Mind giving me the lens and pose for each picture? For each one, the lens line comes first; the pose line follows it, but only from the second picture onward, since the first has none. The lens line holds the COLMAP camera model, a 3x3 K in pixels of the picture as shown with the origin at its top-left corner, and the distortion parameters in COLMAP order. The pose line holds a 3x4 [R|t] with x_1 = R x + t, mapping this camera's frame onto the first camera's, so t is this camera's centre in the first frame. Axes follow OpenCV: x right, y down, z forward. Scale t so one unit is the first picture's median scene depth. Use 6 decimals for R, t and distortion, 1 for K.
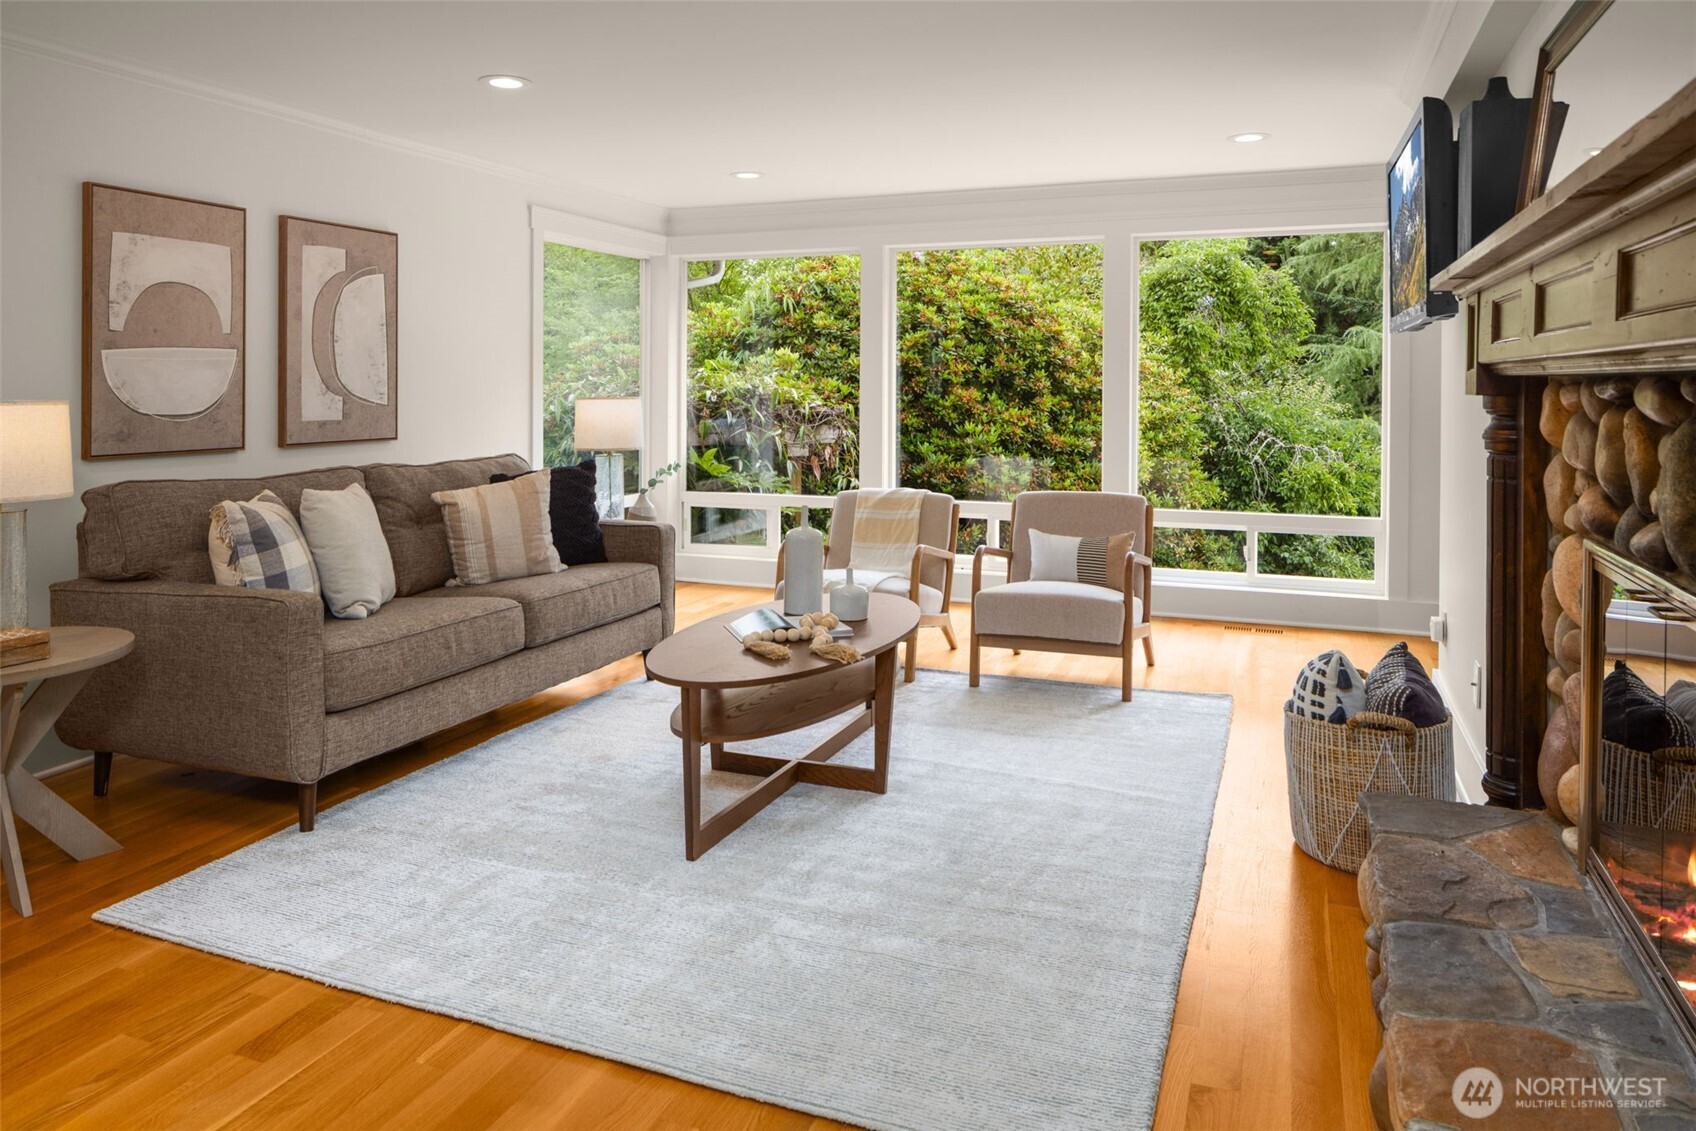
lens RADIAL K [[1100.4, 0, 842.2], [0, 1100.4, 493.4], [0, 0, 1]] dist [-0.002837, -0.000914]
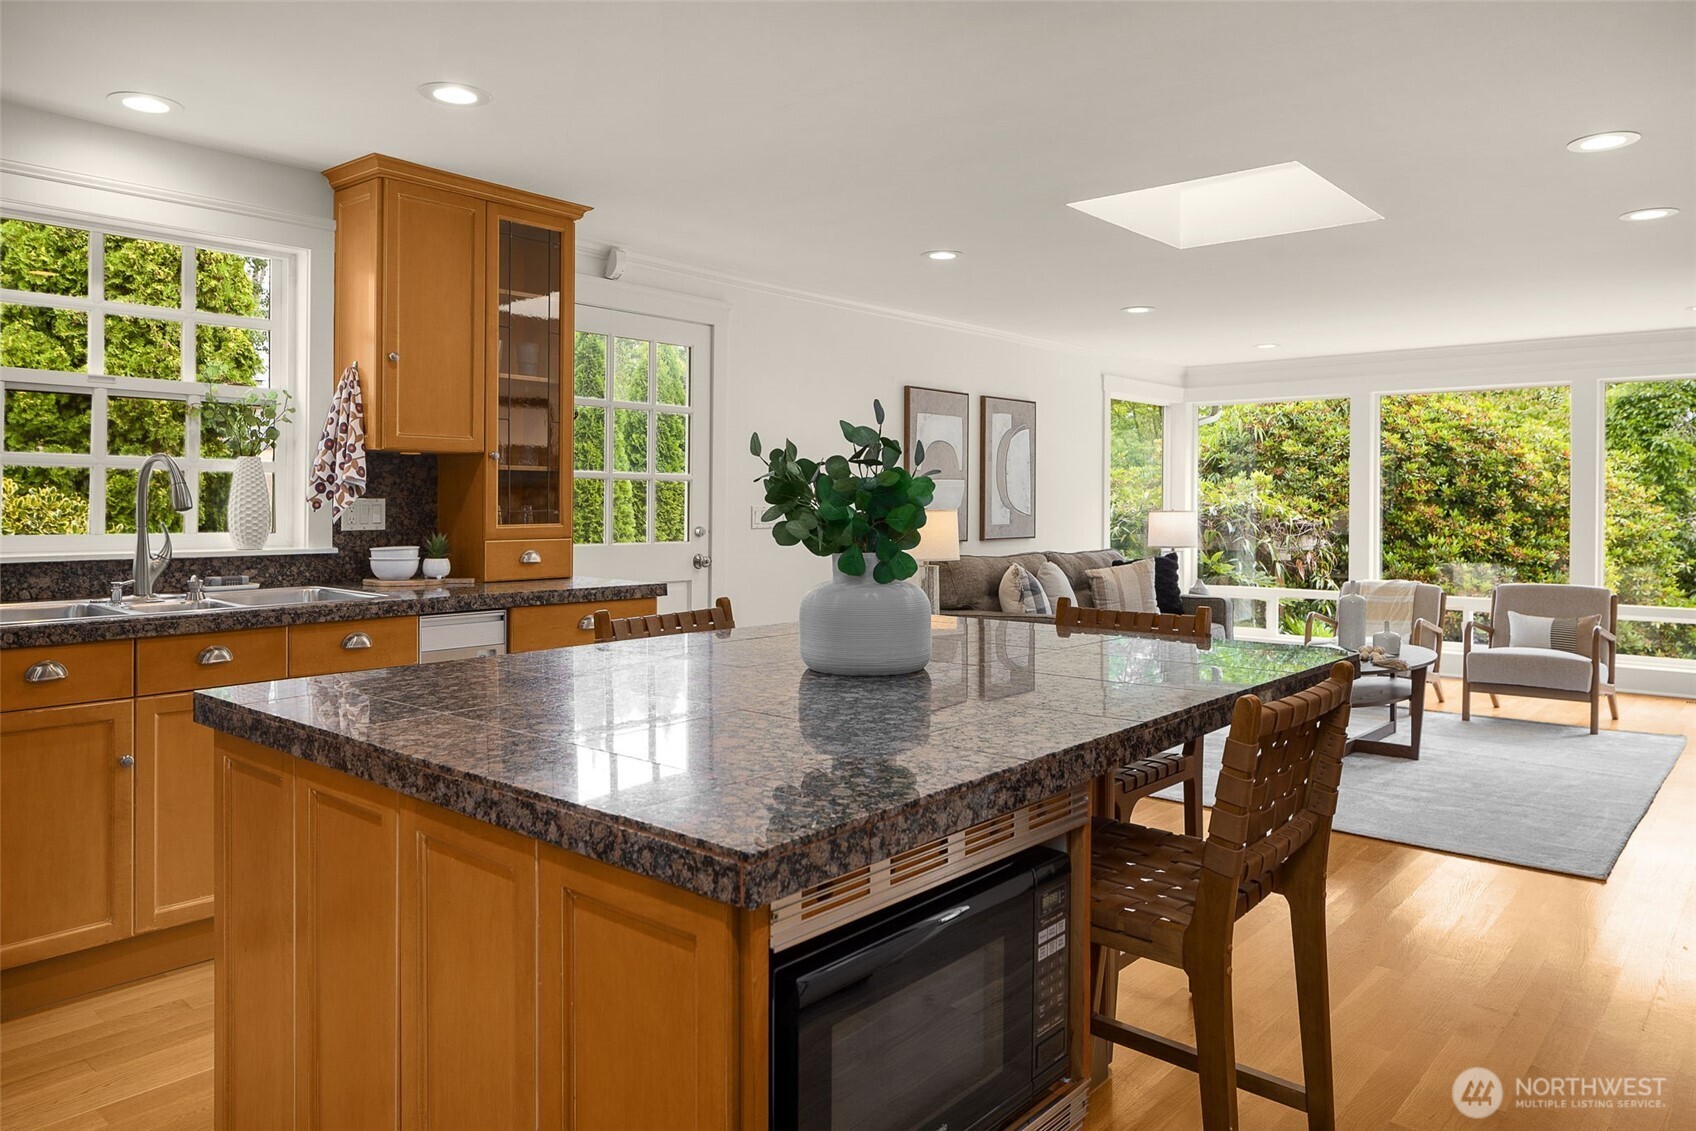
lens RADIAL K [[1133.6, 0, 848.0], [0, 1133.6, 565.5], [0, 0, 1]] dist [-0.002420, -0.001291]
pose [[0.947346, 0.018068, -0.319700, -0.080106], [-0.031843, 0.998774, -0.037912, 0.029675], [0.318623, 0.046096, 0.946760, -0.293288]]
